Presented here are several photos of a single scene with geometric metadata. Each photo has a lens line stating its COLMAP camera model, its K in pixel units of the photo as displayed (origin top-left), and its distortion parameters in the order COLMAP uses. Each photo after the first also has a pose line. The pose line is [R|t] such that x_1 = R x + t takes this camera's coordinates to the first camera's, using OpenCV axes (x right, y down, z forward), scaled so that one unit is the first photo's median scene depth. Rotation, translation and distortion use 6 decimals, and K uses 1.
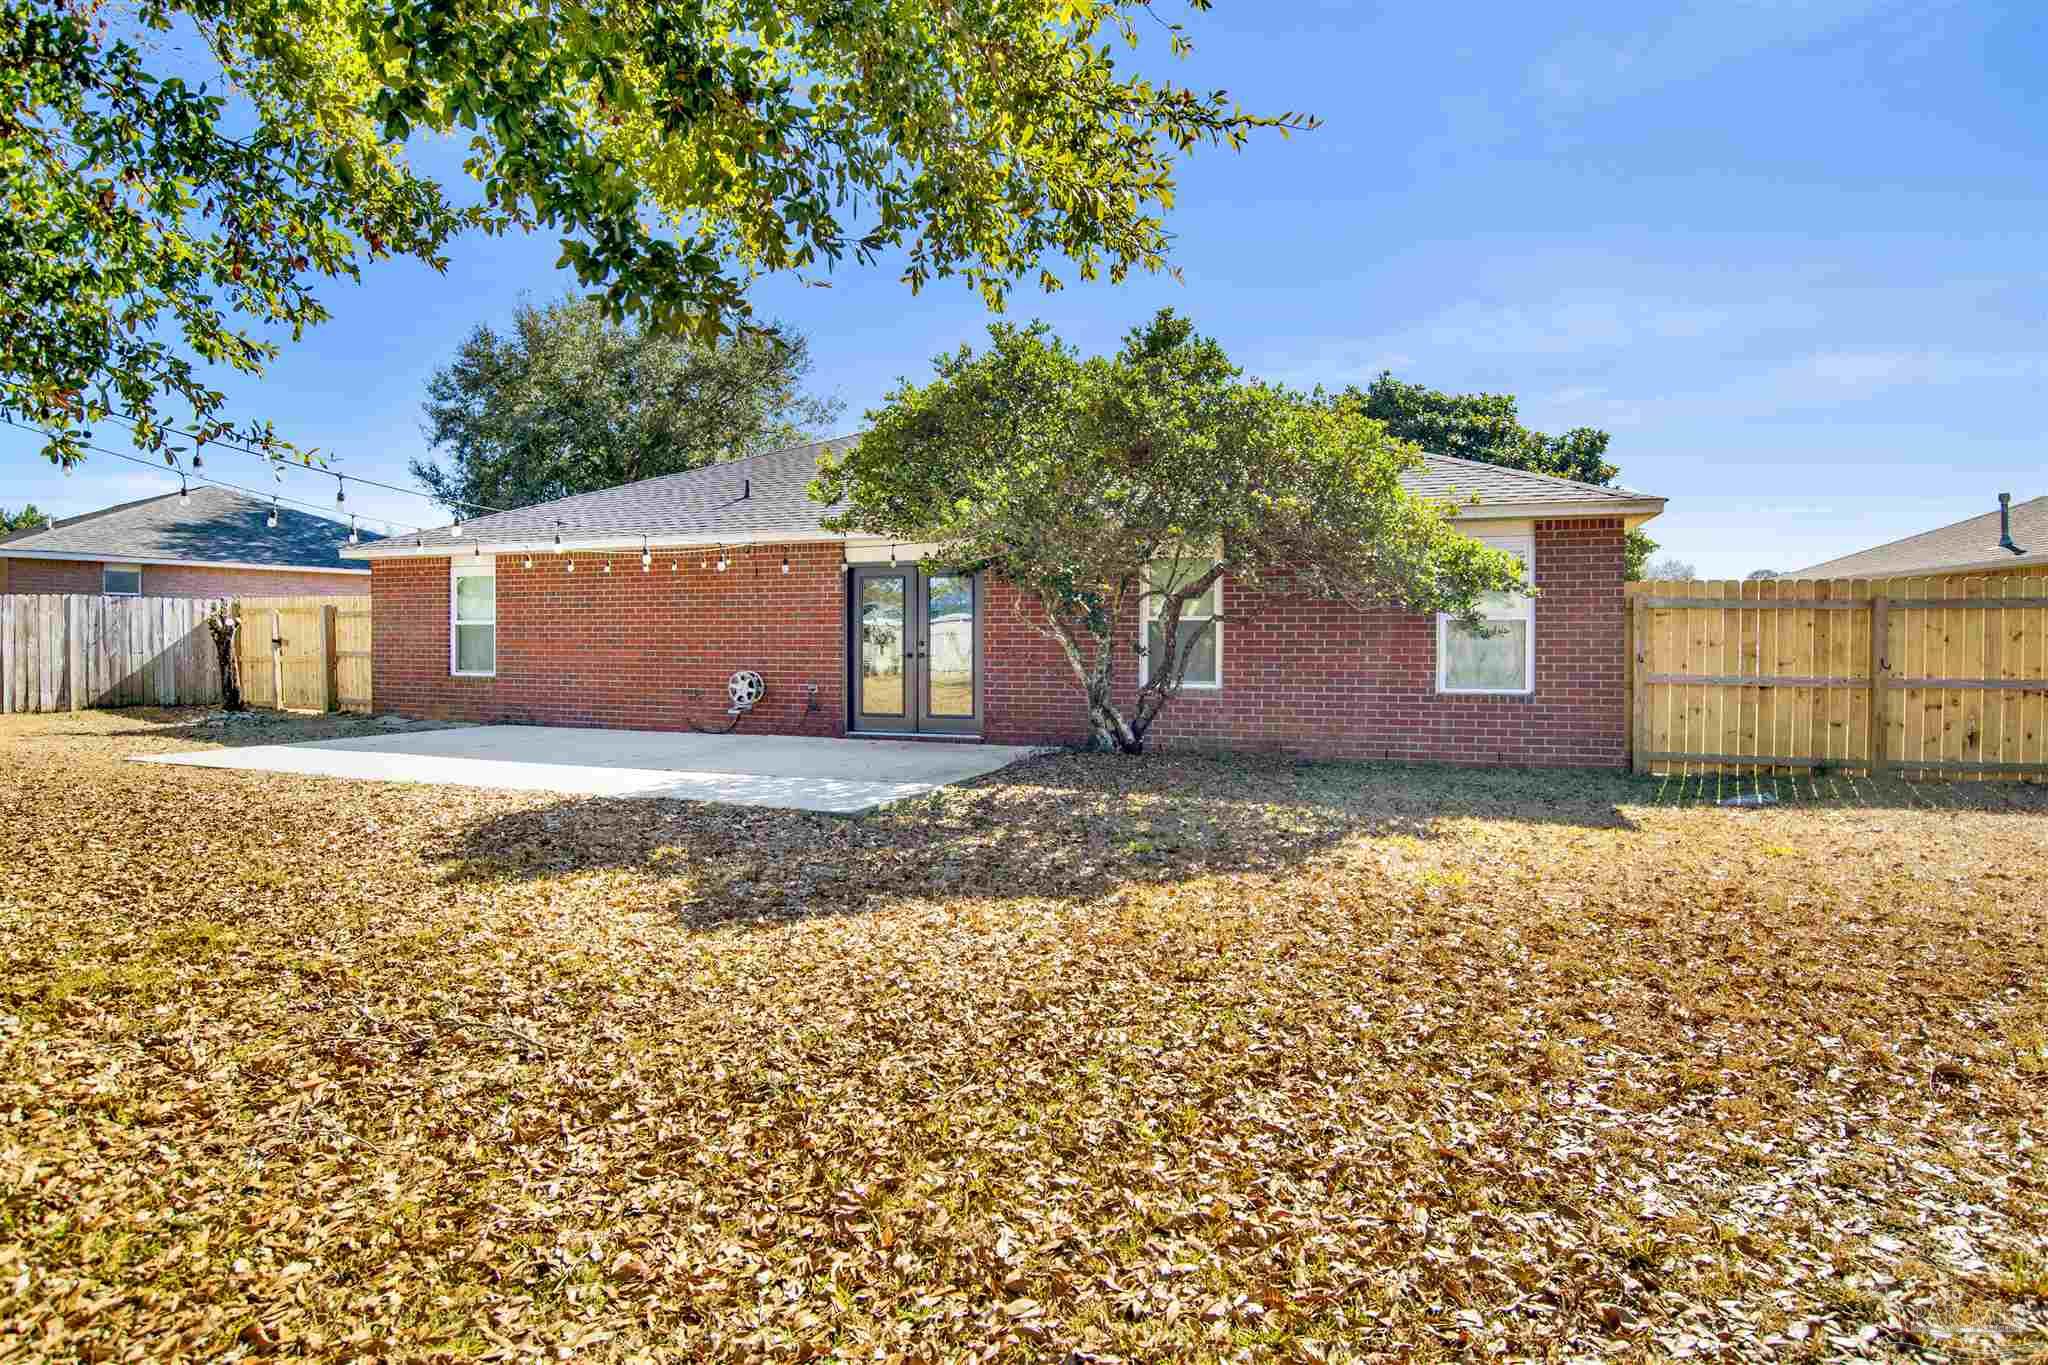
lens RADIAL K [[1066.9, 0, 1034.2], [0, 1066.9, 650.1], [0, 0, 1]] dist [-0.068324, 0.018987]
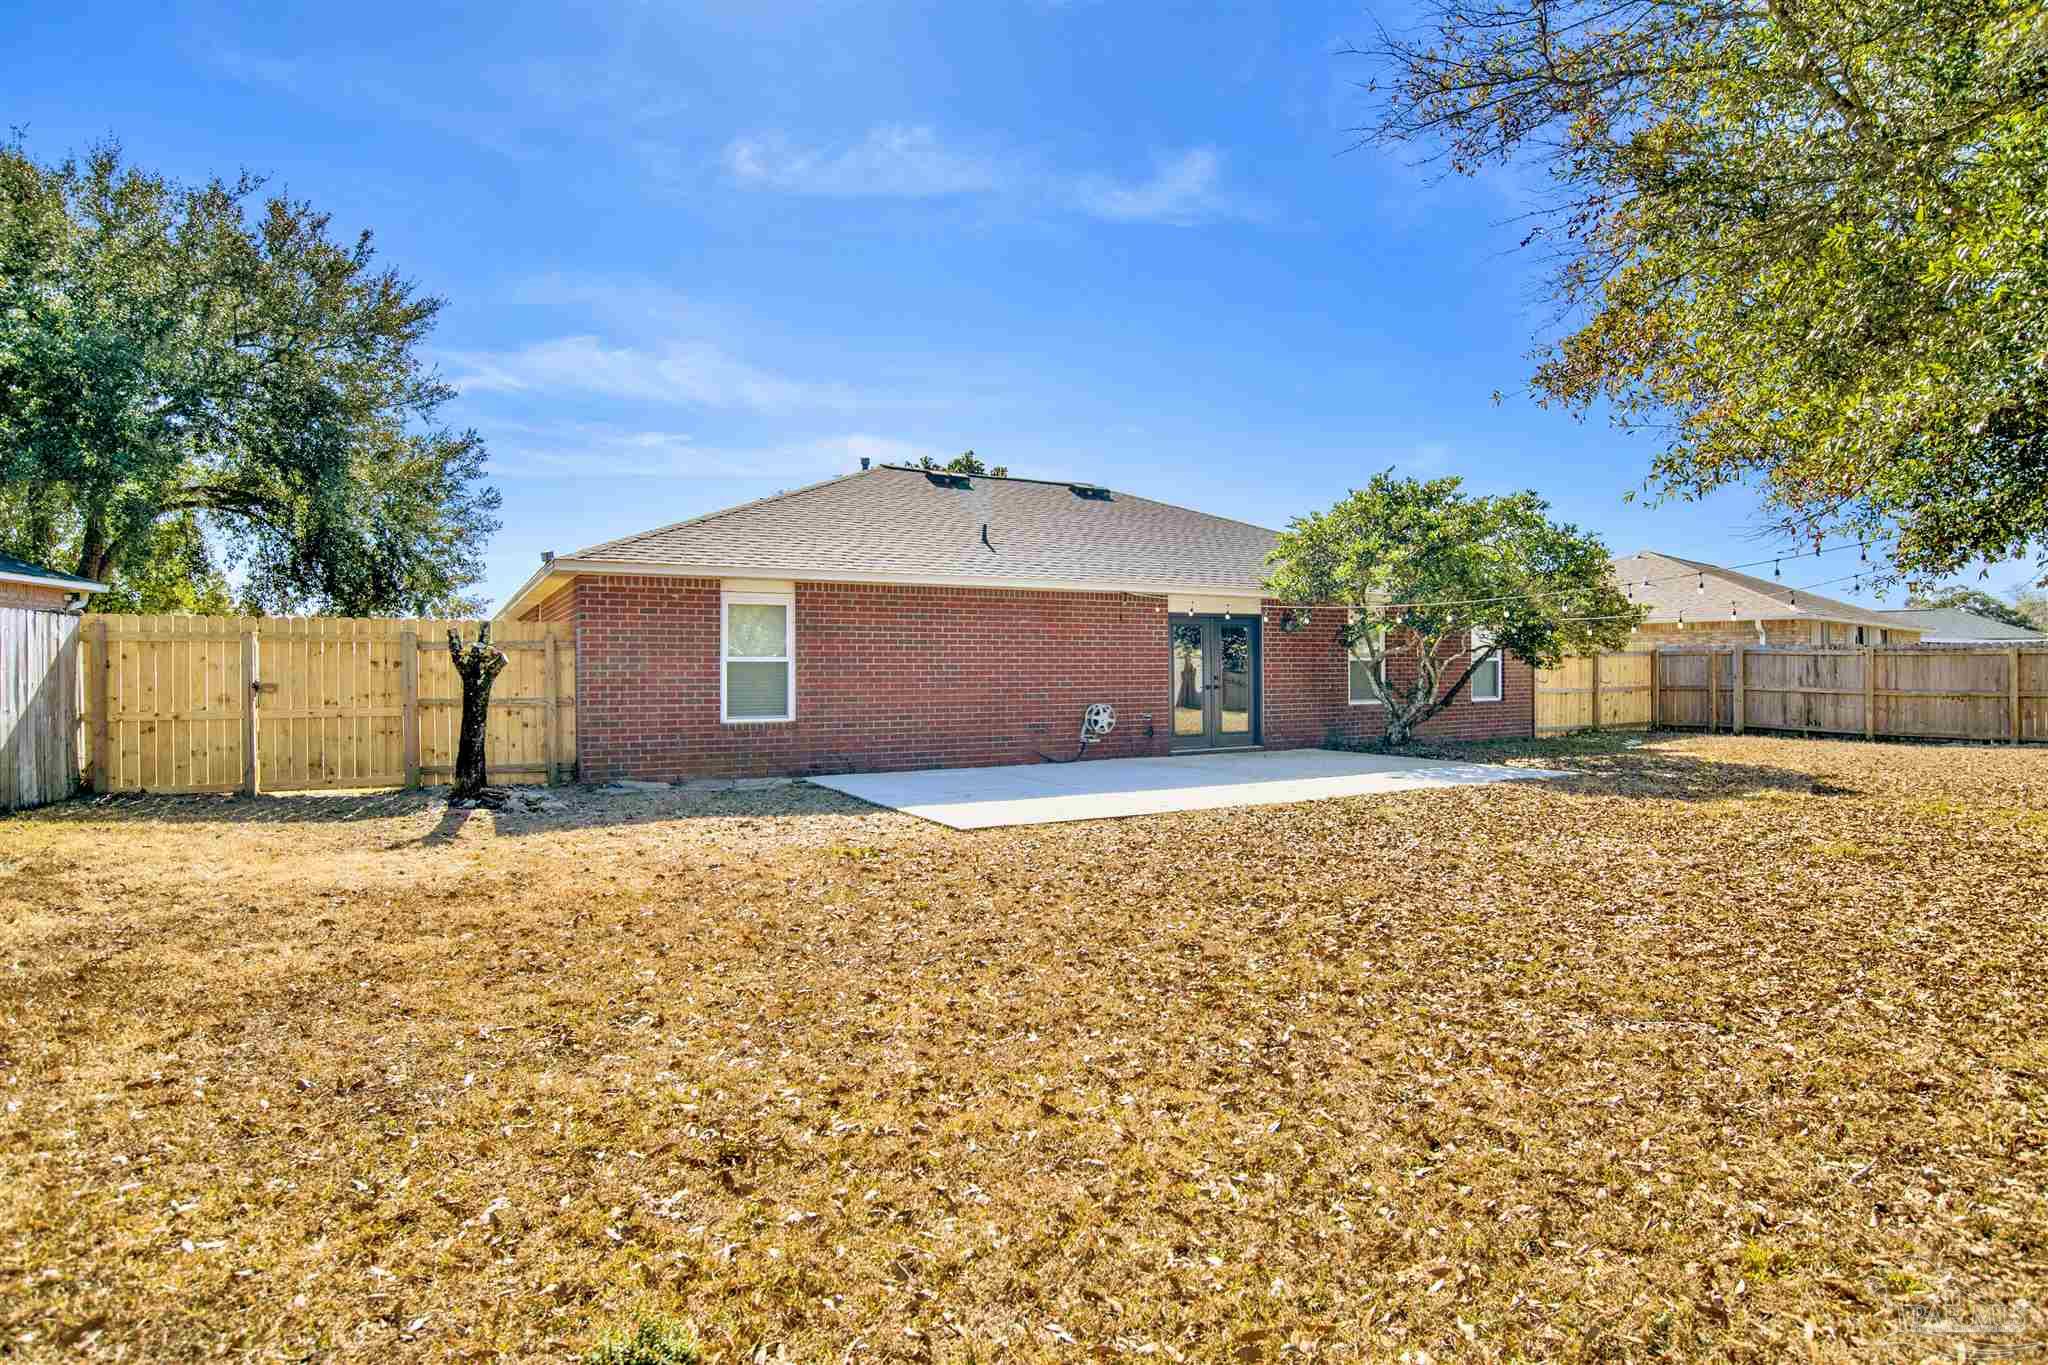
lens RADIAL K [[1081.1, 0, 1049.3], [0, 1081.1, 670.9], [0, 0, 1]] dist [-0.071619, 0.023387]
pose [[0.642571, -0.004938, 0.766210, -1.064510], [0.014854, 0.999872, -0.006014, -0.008151], [-0.766082, 0.015246, 0.642562, 0.267508]]
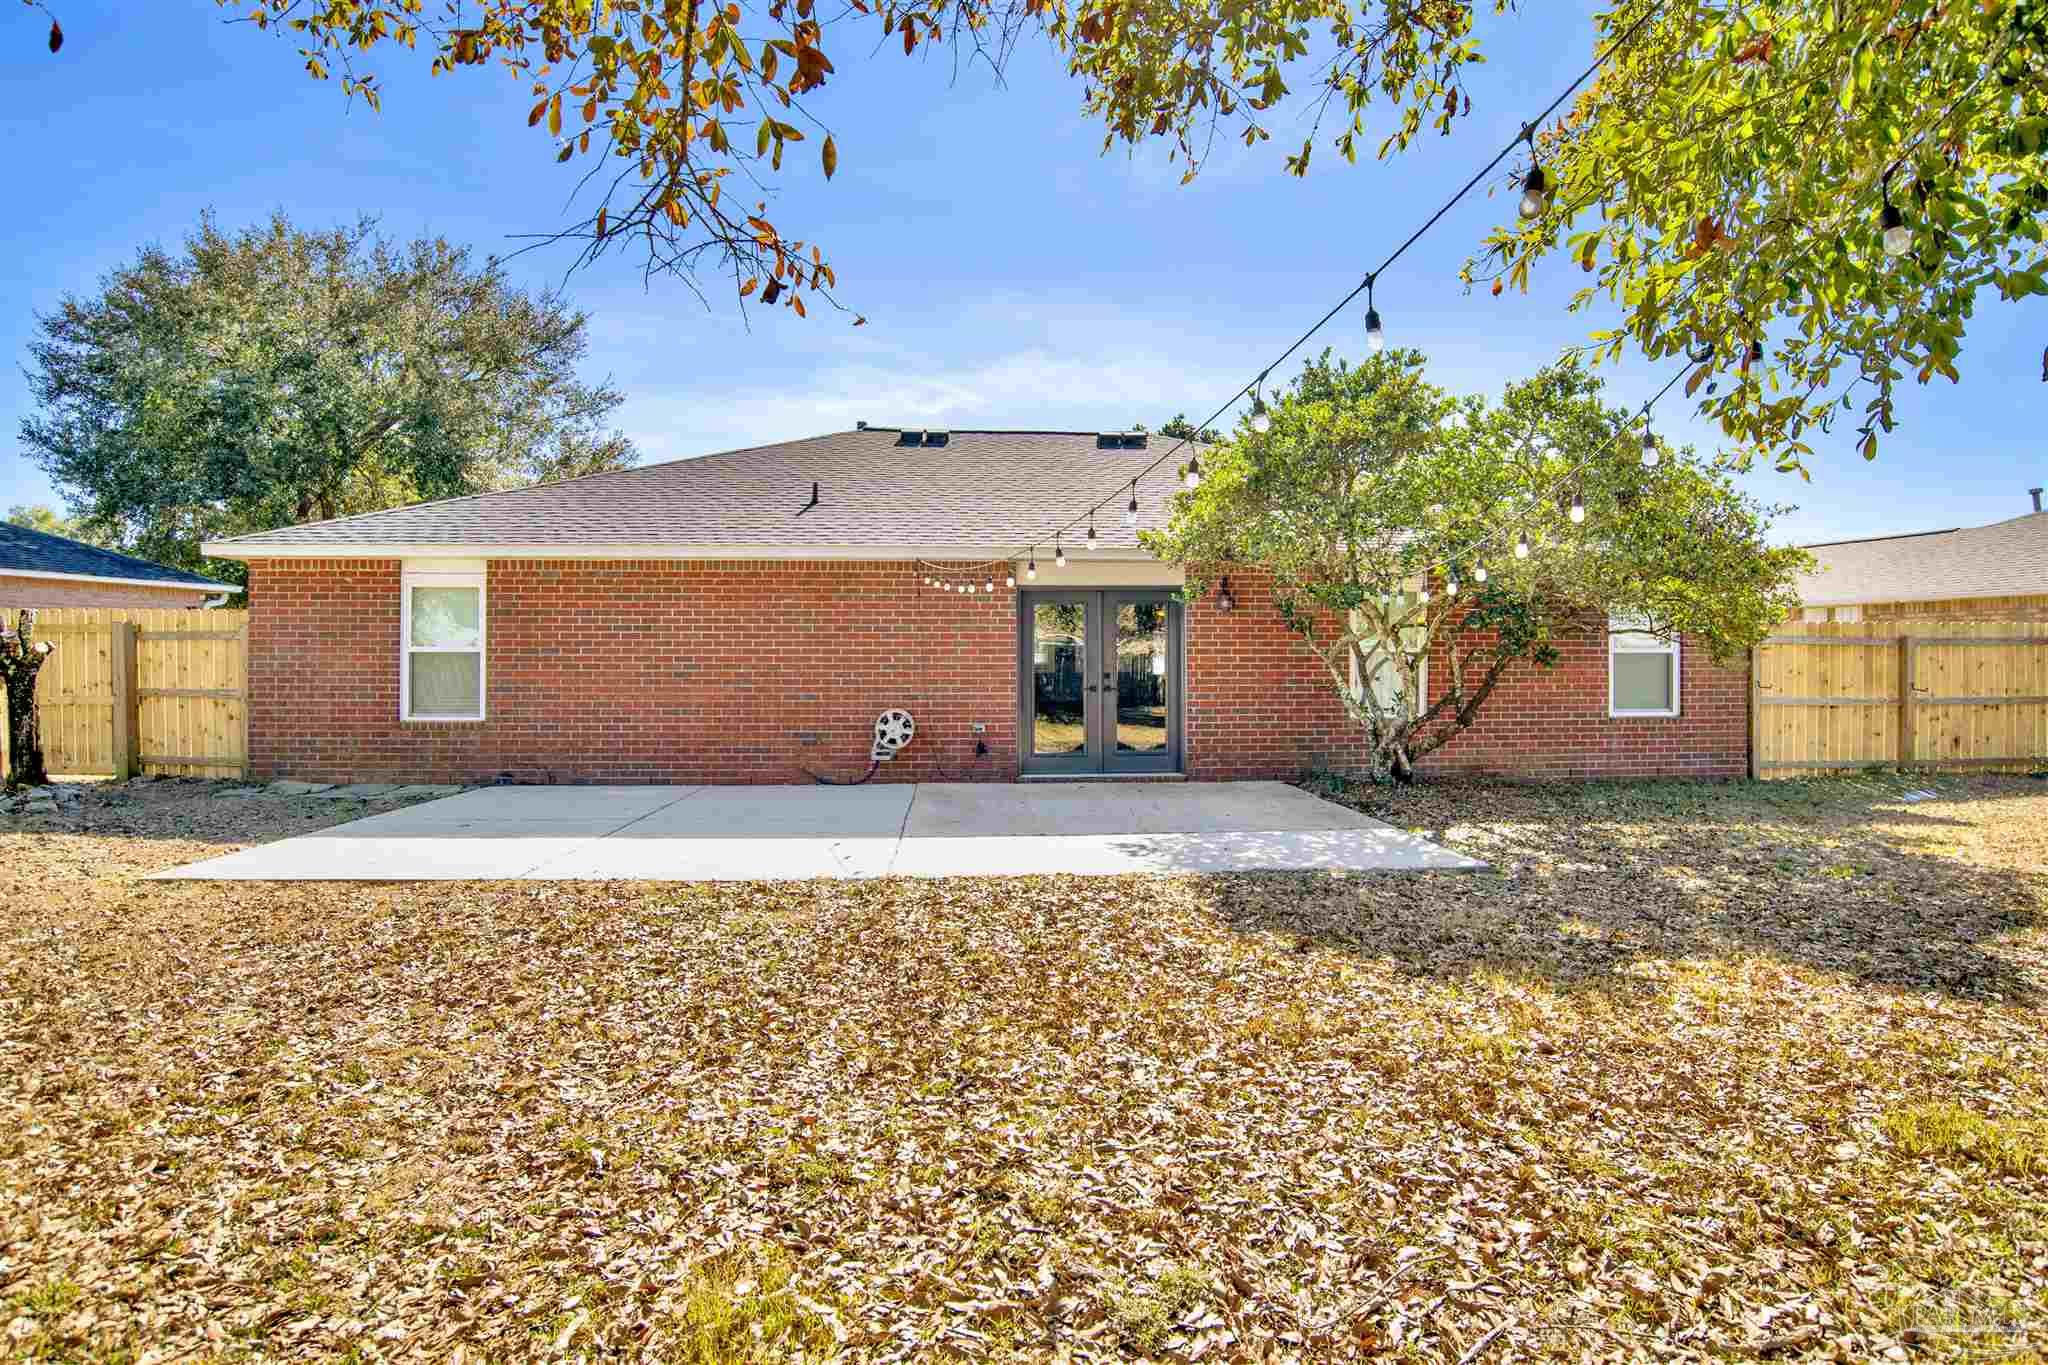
lens RADIAL K [[1066.9, 0, 1034.2], [0, 1066.9, 650.1], [0, 0, 1]] dist [-0.068324, 0.018987]
pose [[0.912962, 0.003911, 0.408025, -0.462598], [0.005596, 0.999740, -0.022104, -0.006957], [-0.408005, 0.022463, 0.912703, 0.157330]]
